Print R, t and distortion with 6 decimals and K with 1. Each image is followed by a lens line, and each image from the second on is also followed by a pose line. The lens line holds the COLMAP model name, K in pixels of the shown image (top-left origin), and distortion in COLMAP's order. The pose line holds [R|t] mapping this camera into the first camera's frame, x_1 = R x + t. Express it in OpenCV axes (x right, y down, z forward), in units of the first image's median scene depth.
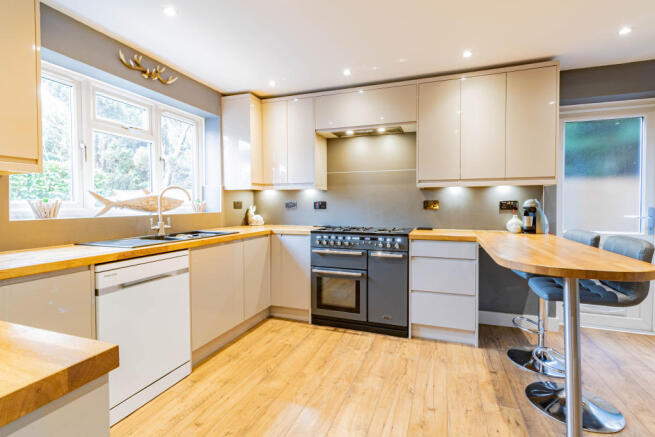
lens RADIAL K [[308.8, 0, 327.9], [0, 308.8, 206.2], [0, 0, 1]] dist [-0.000724, -0.000060]
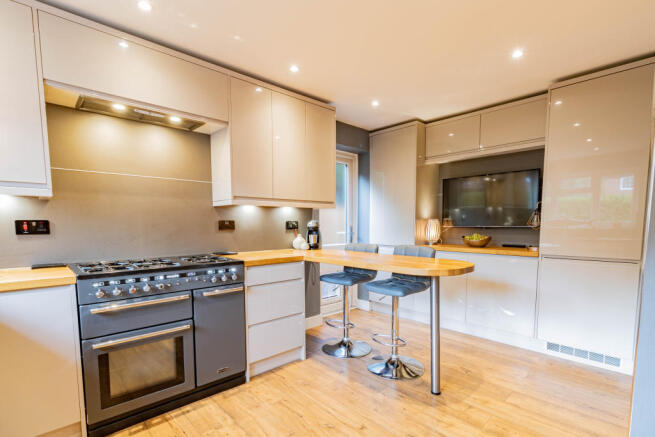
lens RADIAL K [[308.6, 0, 328.1], [0, 308.6, 247.8], [0, 0, 1]] dist [0.000542, 0.000110]
pose [[0.447040, -0.069513, 0.891809, -0.357894], [0.007289, 0.997226, 0.074076, -0.003974], [-0.894484, -0.026615, 0.446307, 0.413382]]
